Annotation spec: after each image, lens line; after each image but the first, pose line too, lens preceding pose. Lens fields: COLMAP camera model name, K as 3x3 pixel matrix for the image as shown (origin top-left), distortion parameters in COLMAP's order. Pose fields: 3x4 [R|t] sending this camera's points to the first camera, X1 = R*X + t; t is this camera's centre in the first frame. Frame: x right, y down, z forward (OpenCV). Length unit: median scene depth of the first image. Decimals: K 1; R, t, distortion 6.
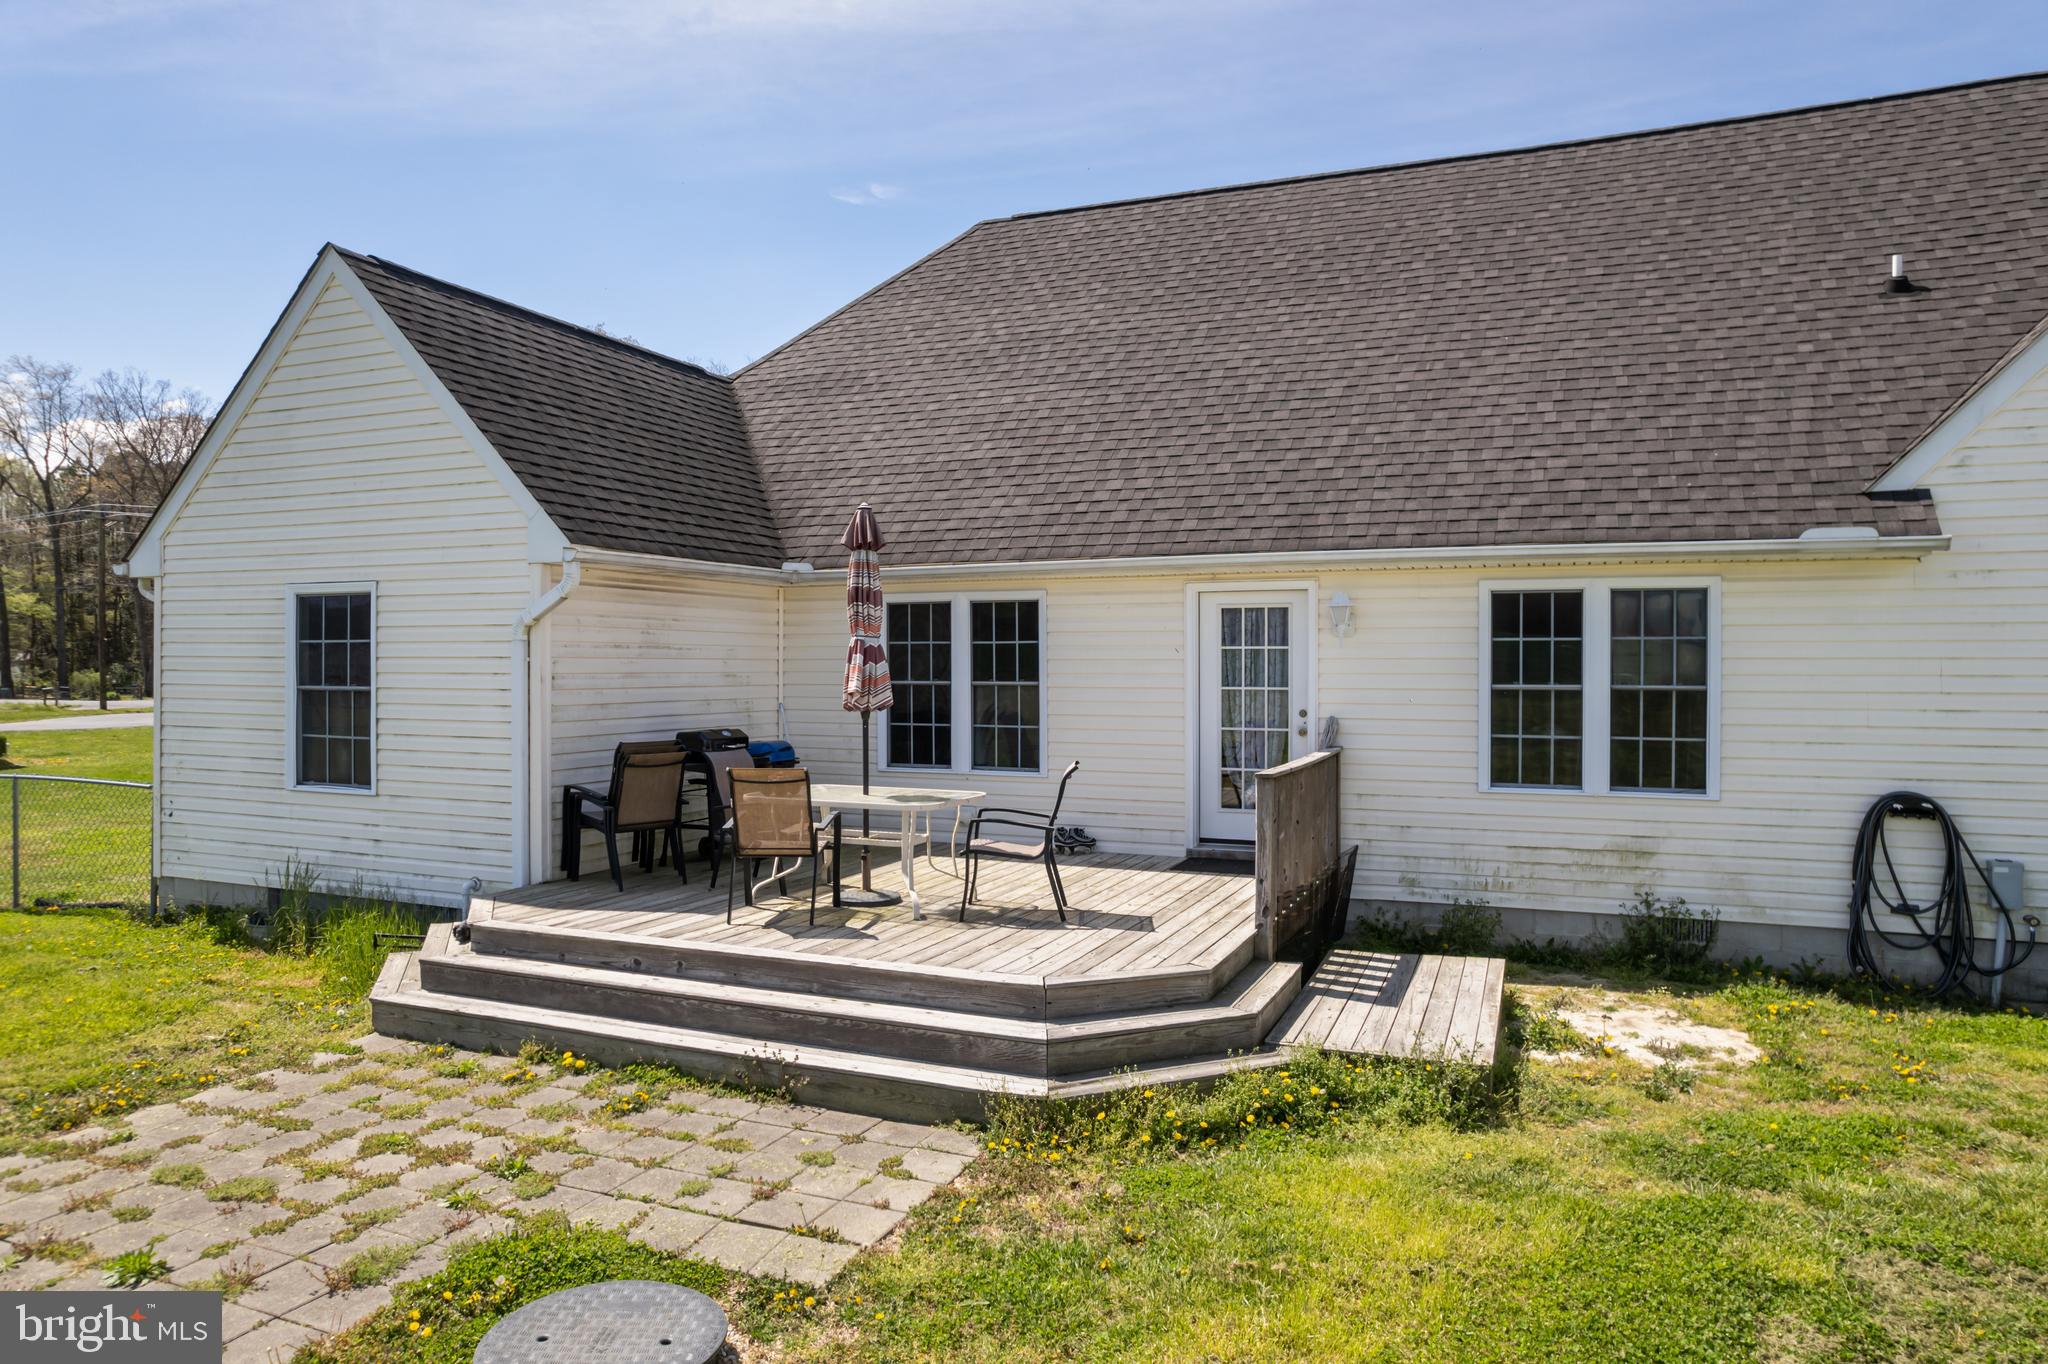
lens RADIAL K [[1316.7, 0, 1021.2], [0, 1316.7, 675.5], [0, 0, 1]] dist [-0.081674, 0.069817]
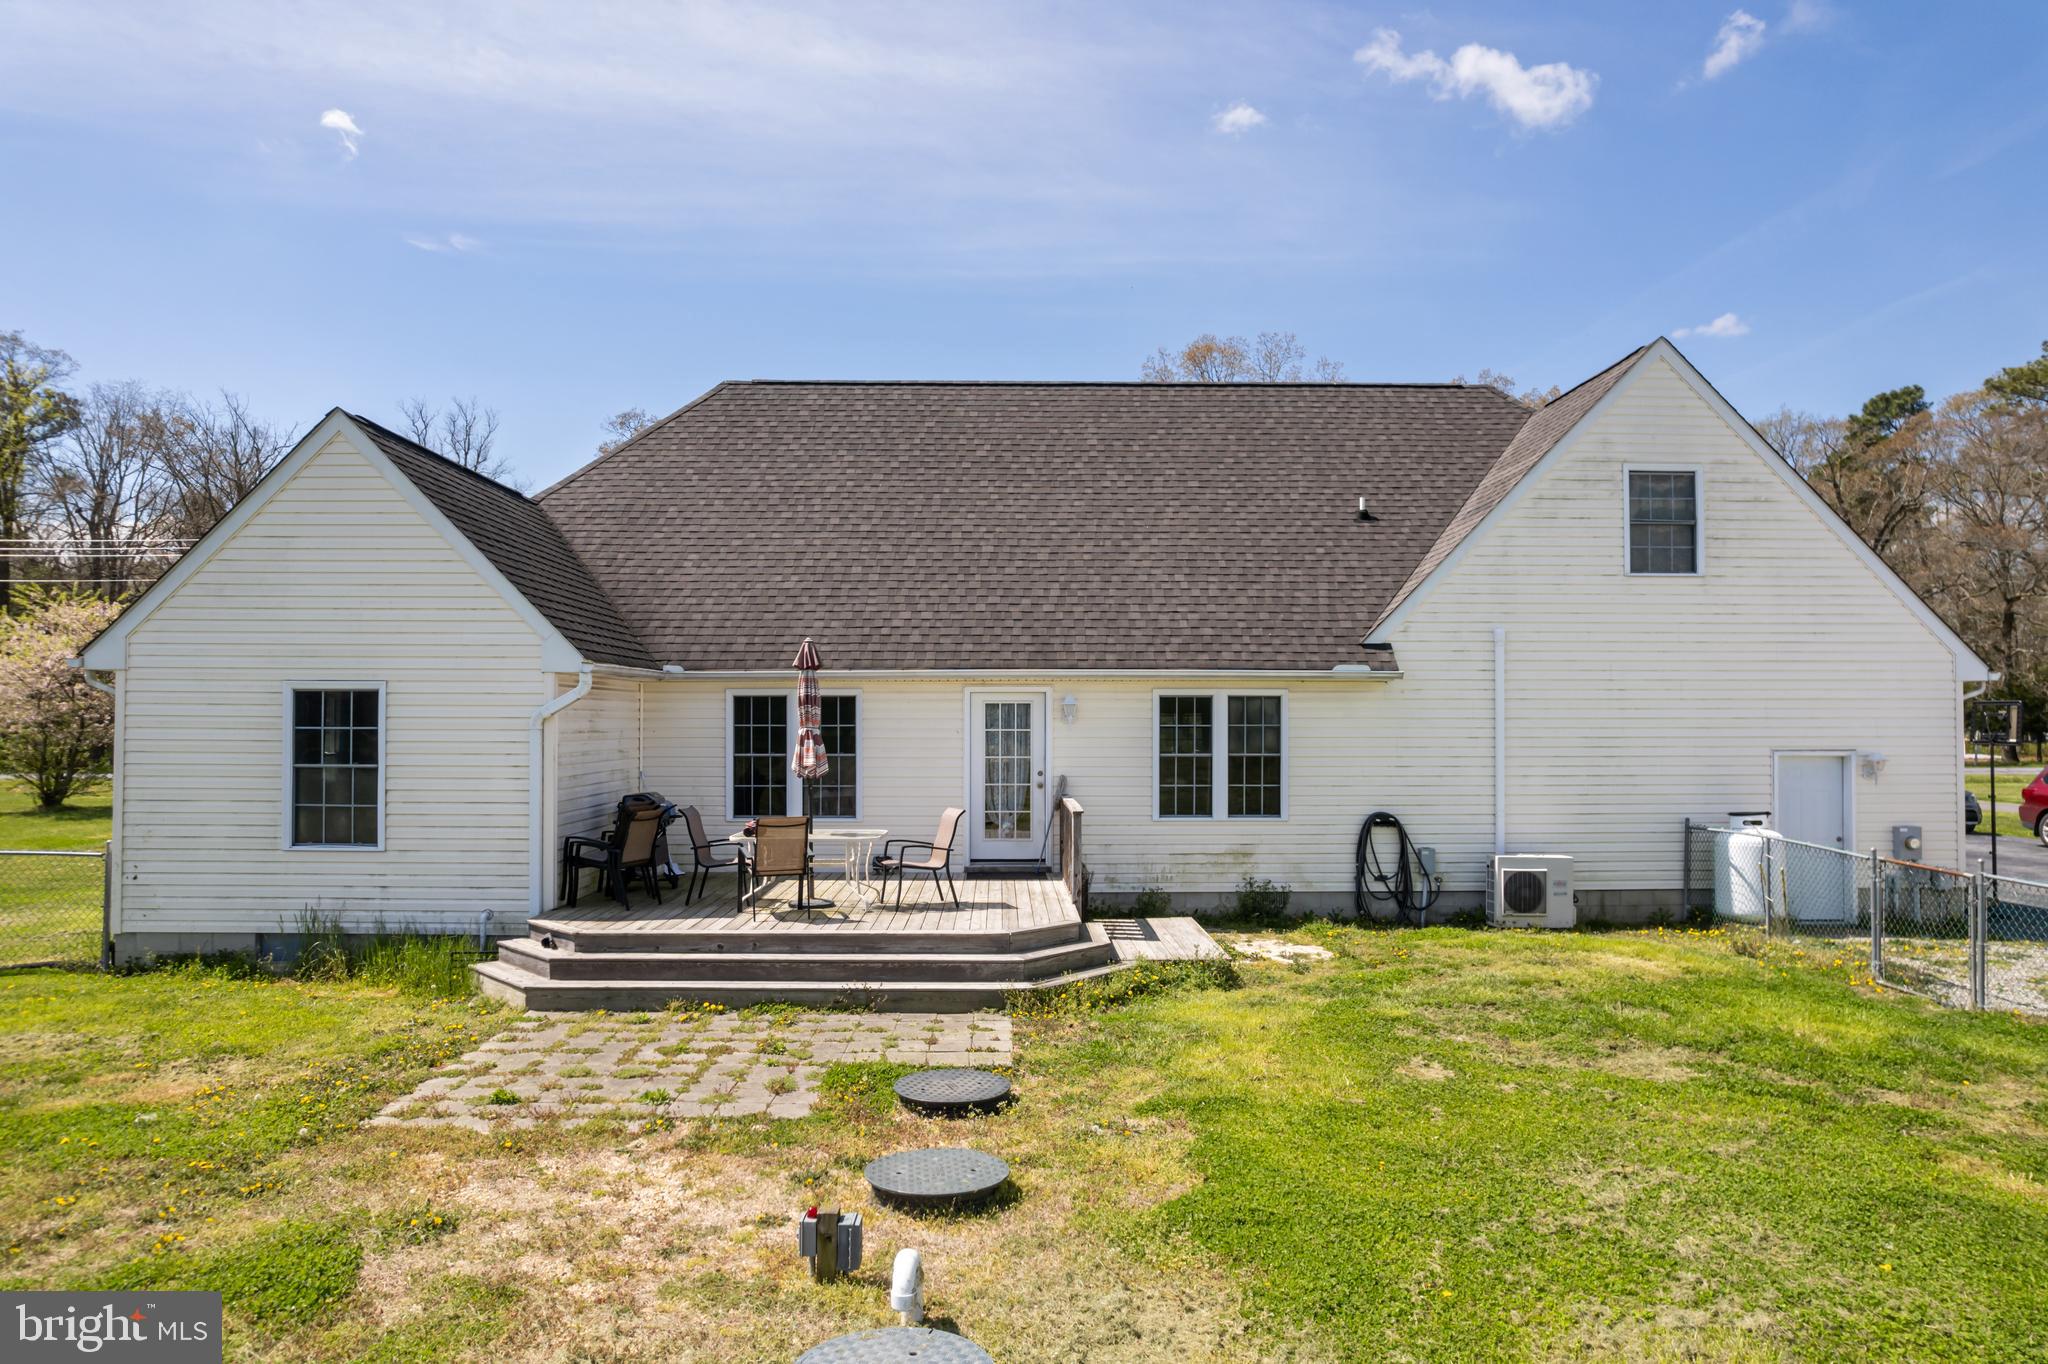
lens RADIAL K [[1309.0, 0, 1019.0], [0, 1309.0, 699.6], [0, 0, 1]] dist [-0.071715, 0.064054]
pose [[0.916118, 0.005188, 0.400875, -0.449969], [0.003275, 0.999786, -0.020422, -0.027686], [-0.400895, 0.020022, 0.915905, -0.412968]]
